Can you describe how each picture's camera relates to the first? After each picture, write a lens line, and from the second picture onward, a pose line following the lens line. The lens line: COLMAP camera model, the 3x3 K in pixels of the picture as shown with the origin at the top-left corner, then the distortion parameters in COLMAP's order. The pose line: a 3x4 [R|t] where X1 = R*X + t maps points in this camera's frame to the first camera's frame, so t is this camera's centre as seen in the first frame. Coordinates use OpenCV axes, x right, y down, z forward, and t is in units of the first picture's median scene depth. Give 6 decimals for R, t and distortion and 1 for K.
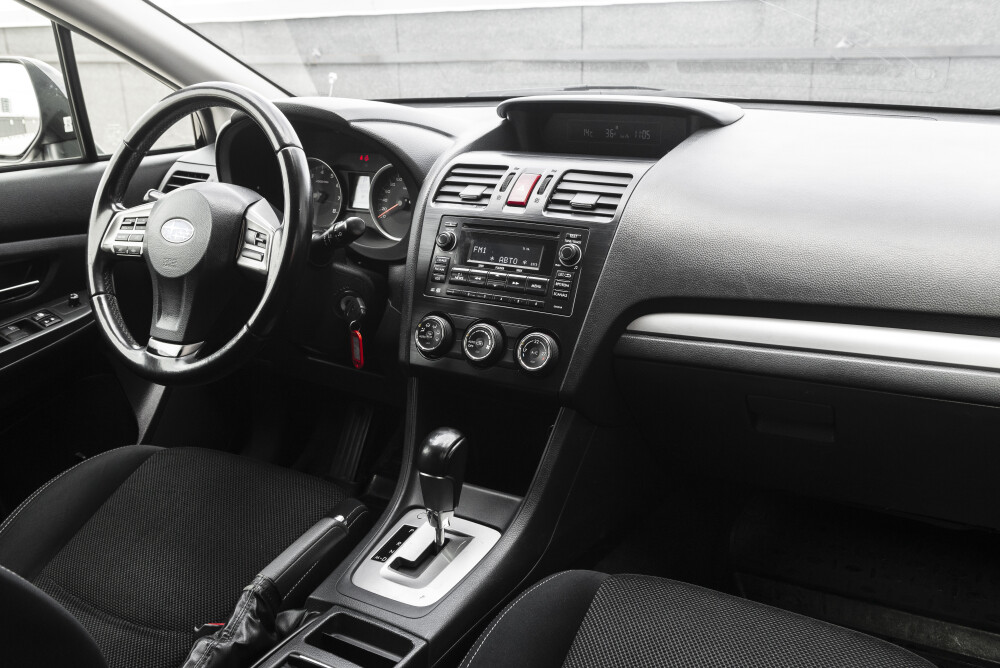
lens RADIAL K [[989.8, 0, 500.0], [0, 989.8, 334.0], [0, 0, 1]] dist [-0.050982, -0.003288]
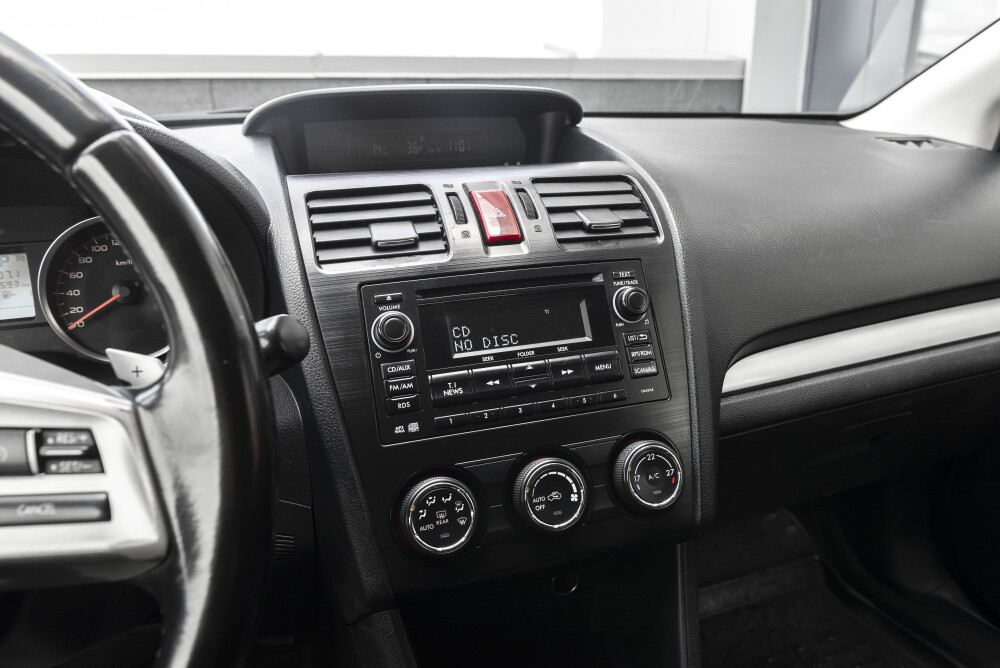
lens RADIAL K [[701.2, 0, 514.9], [0, 701.2, 315.6], [0, 0, 1]] dist [-0.008574, -0.004355]
pose [[0.645773, -0.198782, 0.737199, -0.288856], [0.237328, 0.969947, 0.053646, -0.108964], [-0.725708, 0.140315, 0.673542, 0.724449]]
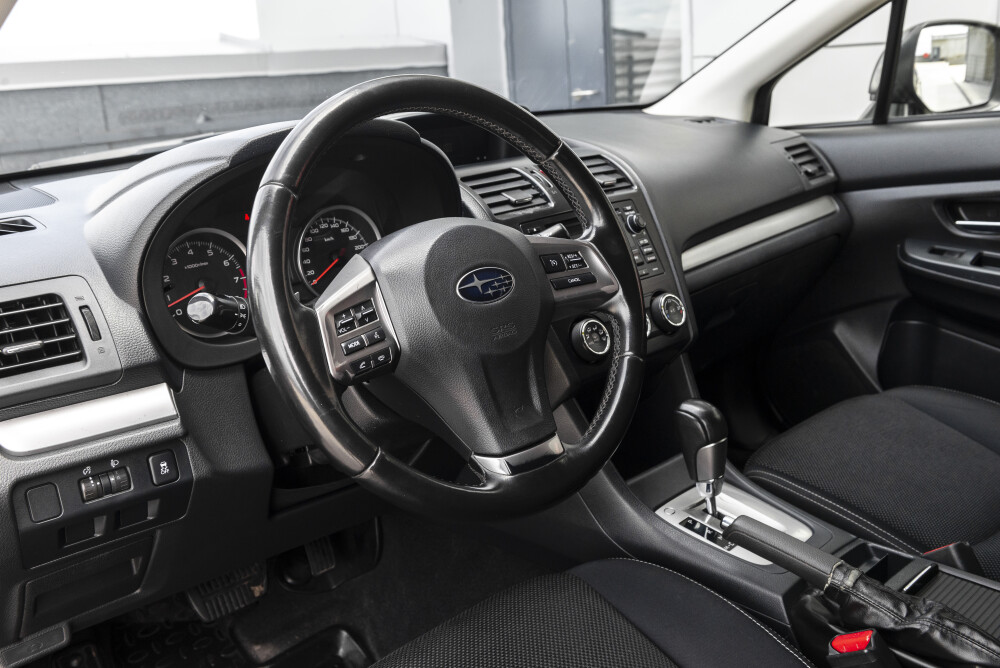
lens RADIAL K [[945.9, 0, 500.0], [0, 945.9, 334.0], [0, 0, 1]] dist [-0.009223, -0.004536]
pose [[0.266215, -0.243750, 0.932585, -0.930674], [0.362917, 0.921651, 0.137294, -0.158673], [-0.892984, 0.301902, 0.333819, 0.785541]]
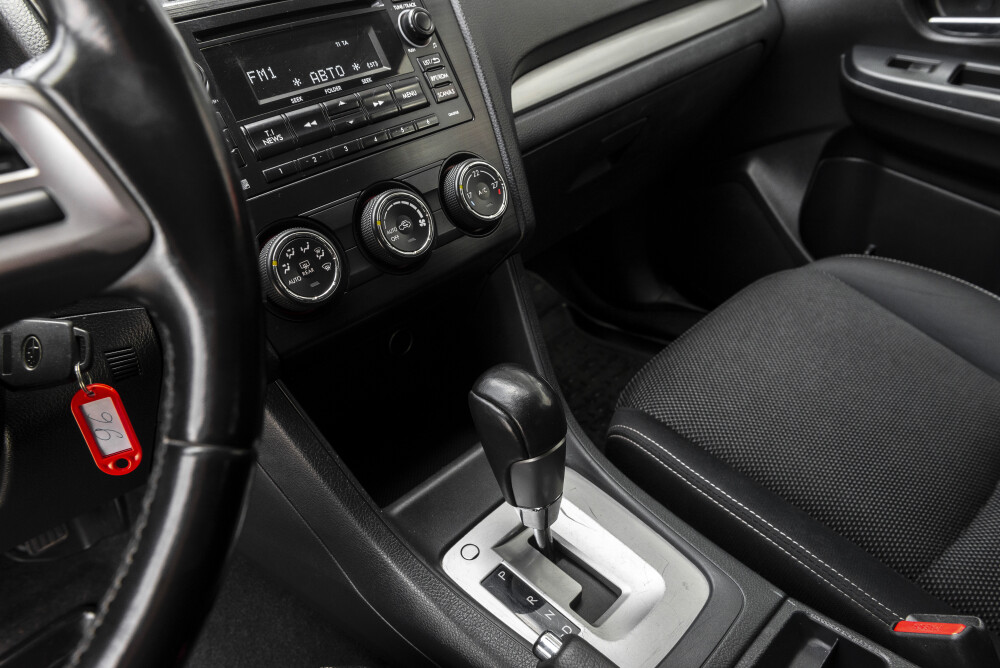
lens RADIAL K [[738.5, 0, 500.0], [0, 738.5, 334.0], [0, 0, 1]] dist [-0.011616, -0.002466]
pose [[0.217606, -0.489881, 0.844194, -0.366894], [0.379438, 0.839347, 0.389261, -0.075494], [-0.899263, 0.235614, 0.368527, 0.797566]]
